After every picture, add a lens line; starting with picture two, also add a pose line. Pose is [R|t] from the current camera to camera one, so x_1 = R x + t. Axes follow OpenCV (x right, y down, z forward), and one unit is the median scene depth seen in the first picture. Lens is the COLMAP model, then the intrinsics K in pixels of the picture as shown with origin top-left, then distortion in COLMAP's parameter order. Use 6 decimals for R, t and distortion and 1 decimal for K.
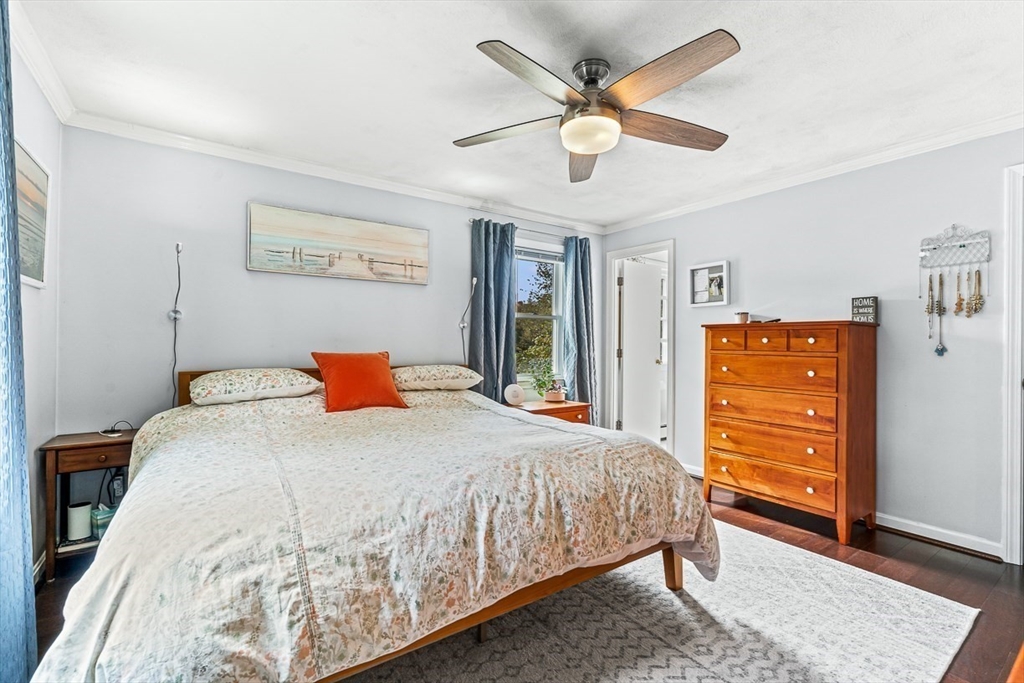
lens RADIAL K [[448.7, 0, 512.0], [0, 448.7, 341.5], [0, 0, 1]] dist [-0.004154, -0.000402]
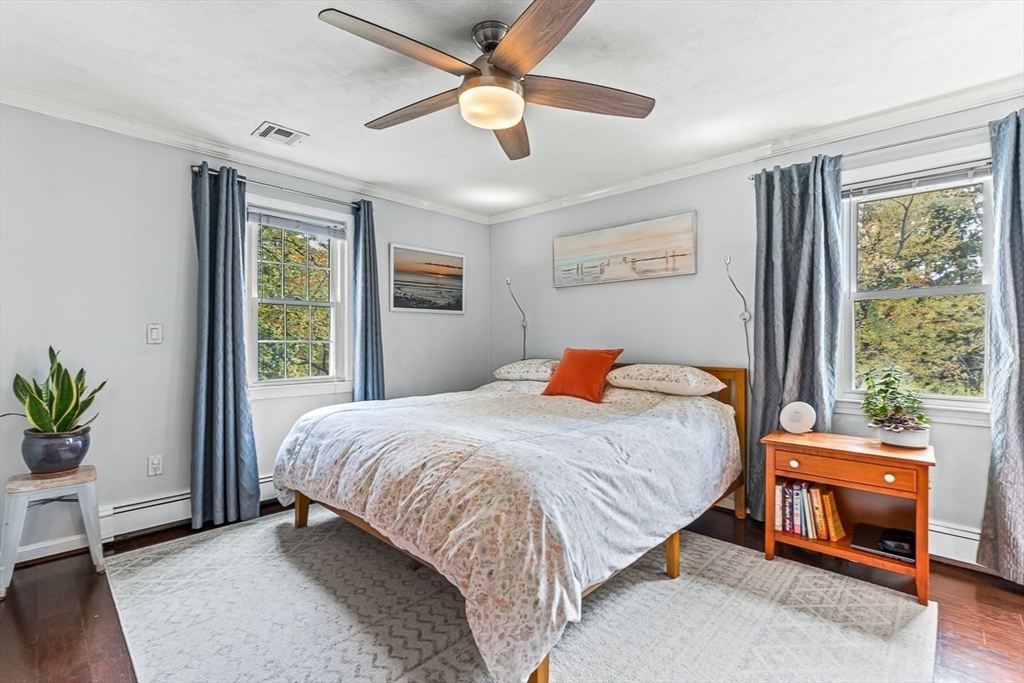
lens RADIAL K [[451.3, 0, 512.0], [0, 451.3, 341.5], [0, 0, 1]] dist [0.001987, 0.000174]
pose [[0.213987, -0.002204, -0.976834, 0.668173], [0.002756, 0.999995, -0.001652, 0.006958], [0.976833, -0.002338, 0.213992, 0.523305]]
